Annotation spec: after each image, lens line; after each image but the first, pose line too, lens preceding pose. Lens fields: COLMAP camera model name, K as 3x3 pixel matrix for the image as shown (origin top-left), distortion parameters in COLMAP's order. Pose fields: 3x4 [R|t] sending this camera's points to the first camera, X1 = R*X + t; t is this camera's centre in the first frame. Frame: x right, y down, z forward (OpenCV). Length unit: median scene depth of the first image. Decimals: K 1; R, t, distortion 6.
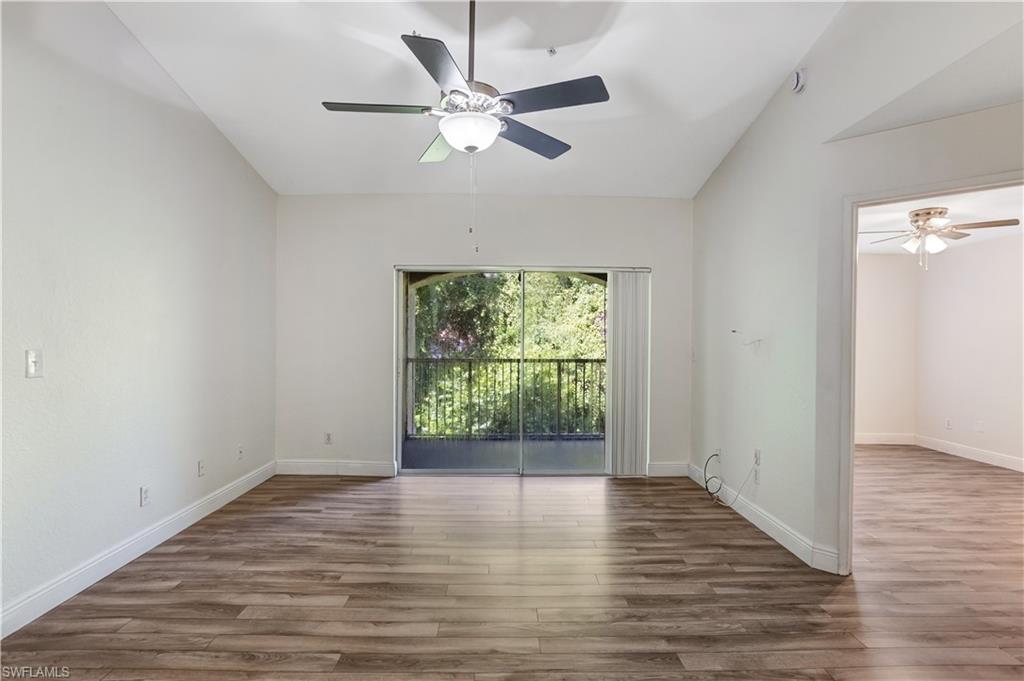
lens RADIAL K [[501.0, 0, 506.1], [0, 501.0, 340.1], [0, 0, 1]] dist [0.000188, 0.000745]
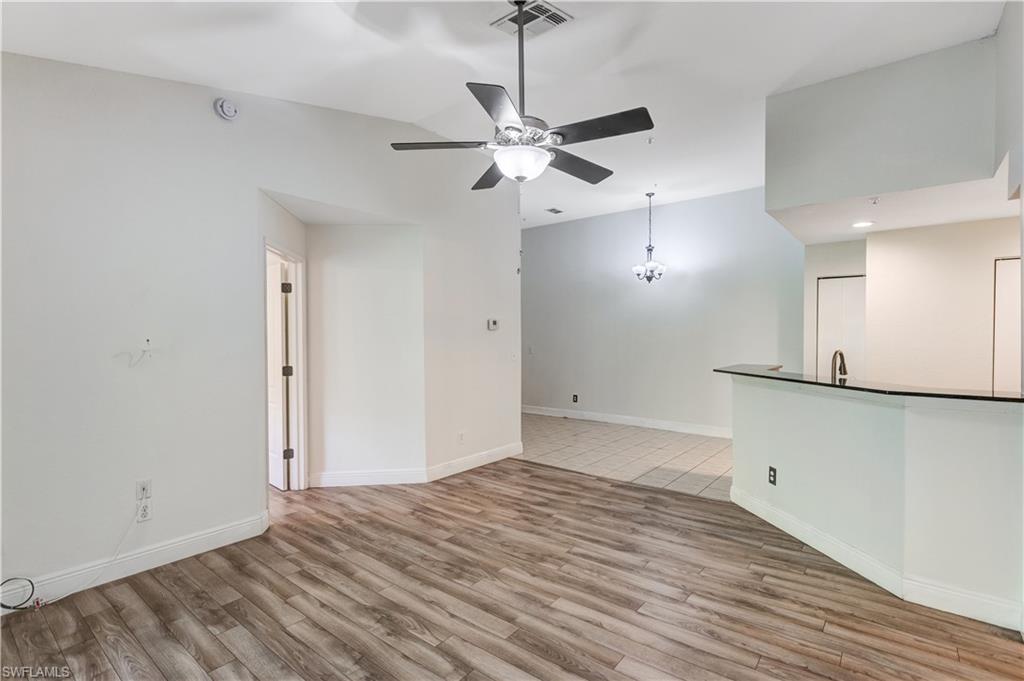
lens RADIAL K [[480.0, 0, 505.9], [0, 480.0, 338.2], [0, 0, 1]] dist [0.013599, -0.000521]
pose [[-0.763004, -0.009573, 0.646323, -0.710315], [-0.000026, 0.999891, 0.014779, -0.051184], [-0.646394, 0.011260, -0.762920, 1.773568]]
